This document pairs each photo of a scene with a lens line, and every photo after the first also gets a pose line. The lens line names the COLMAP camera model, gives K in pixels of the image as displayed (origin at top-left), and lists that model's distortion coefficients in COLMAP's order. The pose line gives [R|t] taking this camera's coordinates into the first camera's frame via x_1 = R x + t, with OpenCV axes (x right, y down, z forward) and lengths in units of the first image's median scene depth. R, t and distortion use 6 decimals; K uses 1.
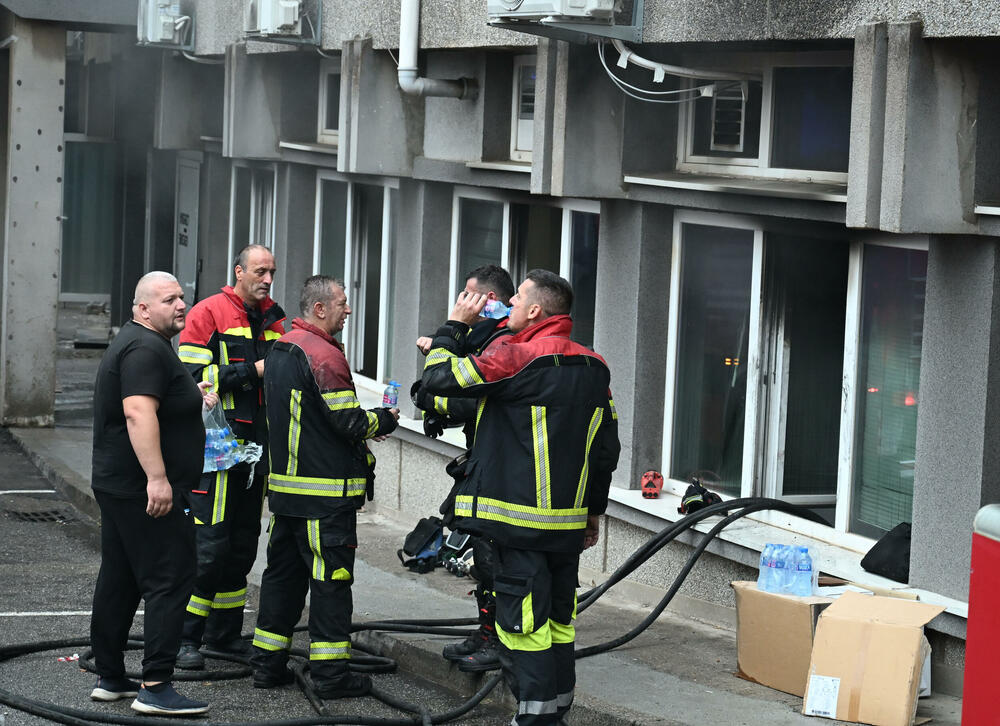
lens RADIAL K [[2819.7, 0, 502.5], [0, 2819.7, 370.0], [0, 0, 1]] dist [0.034219, 0.000000]
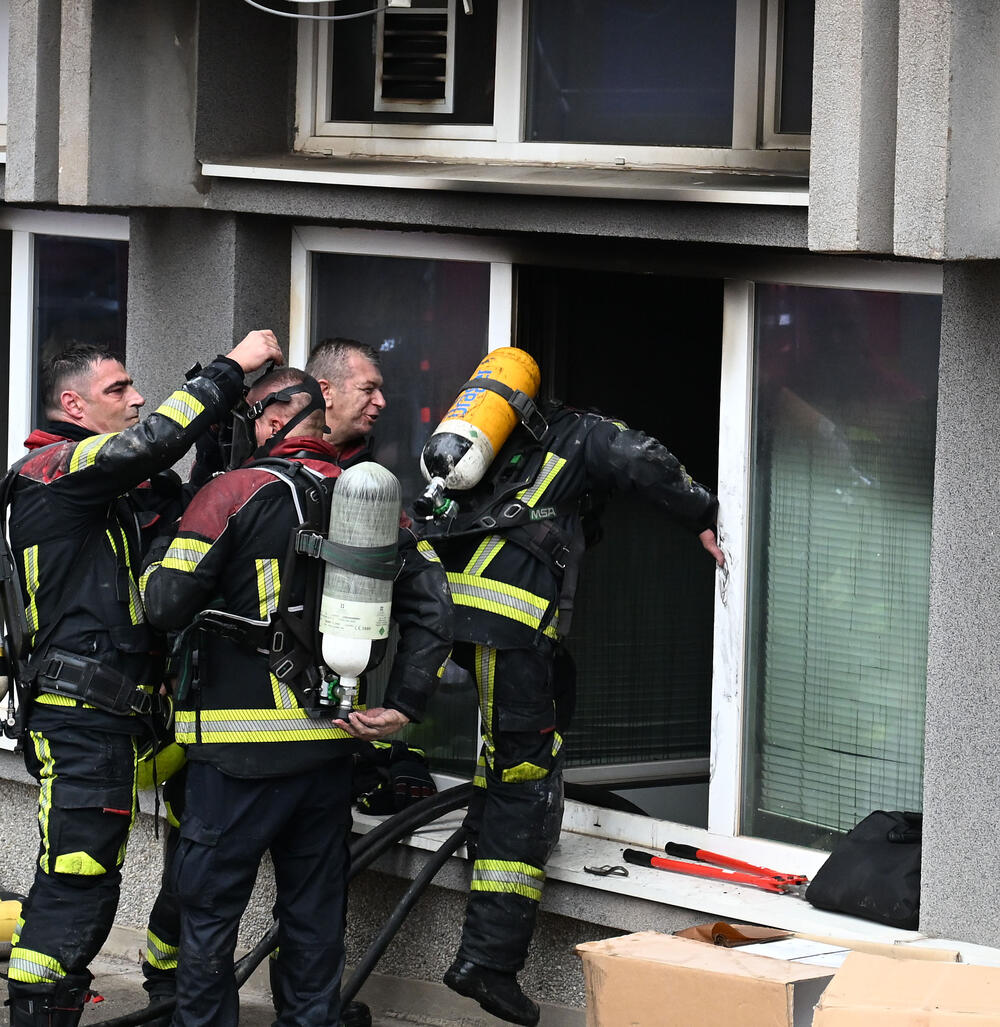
lens RADIAL K [[4937.3, 0, 501.0], [0, 4937.3, 506.6], [0, 0, 1]] dist [0.018978, 0.000000]
pose [[0.965567, -0.035443, 0.257729, -0.140627], [0.035771, 0.999354, 0.003419, -0.007400], [-0.257684, 0.005918, 0.966211, 0.115786]]
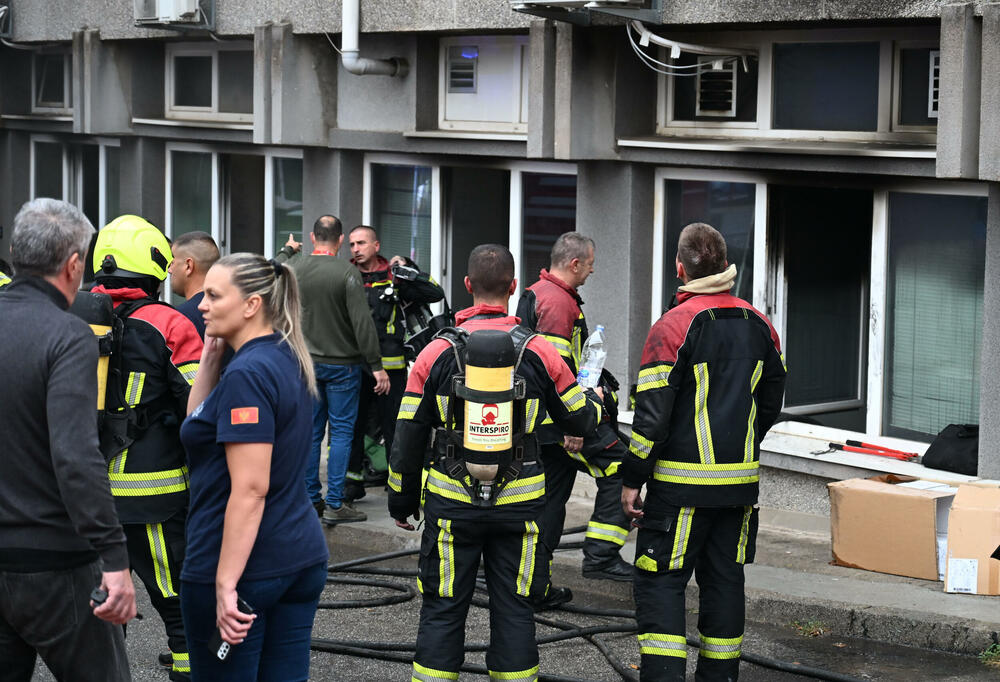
lens RADIAL K [[2397.3, 0, 505.2], [0, 2397.3, 335.3], [0, 0, 1]] dist [0.028150, 0.000000]
pose [[0.963389, -0.049336, 0.263530, -0.266924], [0.045493, 0.998751, 0.020670, -0.011542], [-0.264221, -0.007924, 0.964430, 0.066623]]
